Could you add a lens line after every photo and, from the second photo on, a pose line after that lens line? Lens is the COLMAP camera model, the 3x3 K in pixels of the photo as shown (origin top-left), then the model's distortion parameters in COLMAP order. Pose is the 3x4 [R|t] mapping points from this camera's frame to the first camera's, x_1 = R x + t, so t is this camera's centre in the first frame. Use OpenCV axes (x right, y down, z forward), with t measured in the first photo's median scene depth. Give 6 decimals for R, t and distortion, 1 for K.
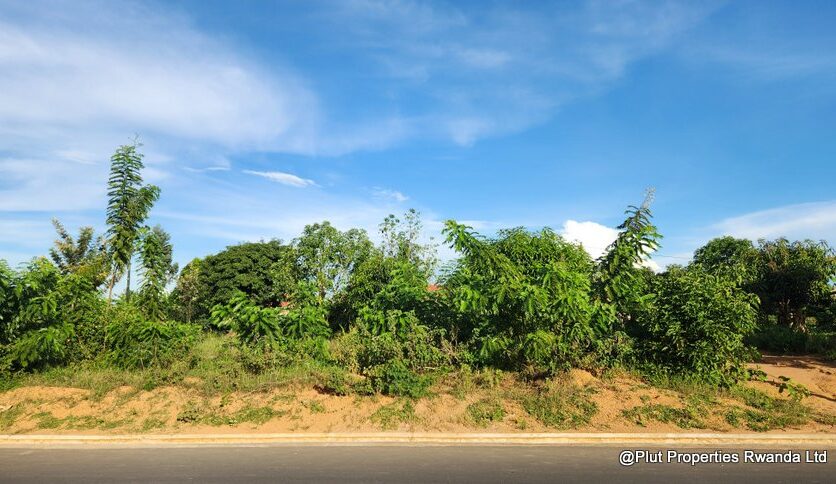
lens RADIAL K [[567.5, 0, 430.2], [0, 567.5, 236.5], [0, 0, 1]] dist [0.085939, -0.093230]
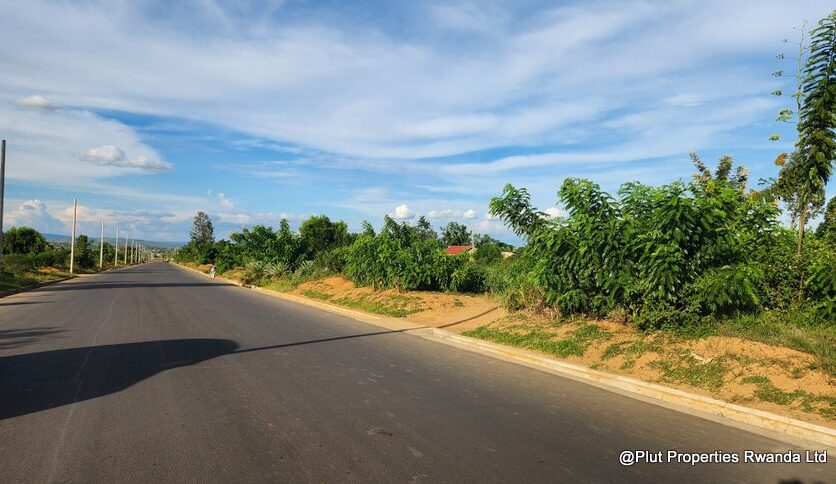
lens RADIAL K [[567.5, 0, 430.2], [0, 567.5, 236.5], [0, 0, 1]] dist [0.085939, -0.093230]
pose [[0.570074, 0.010022, -0.821532, -0.252928], [0.076718, 0.994907, 0.065373, 0.032139], [0.818004, -0.100294, 0.566402, 0.202809]]
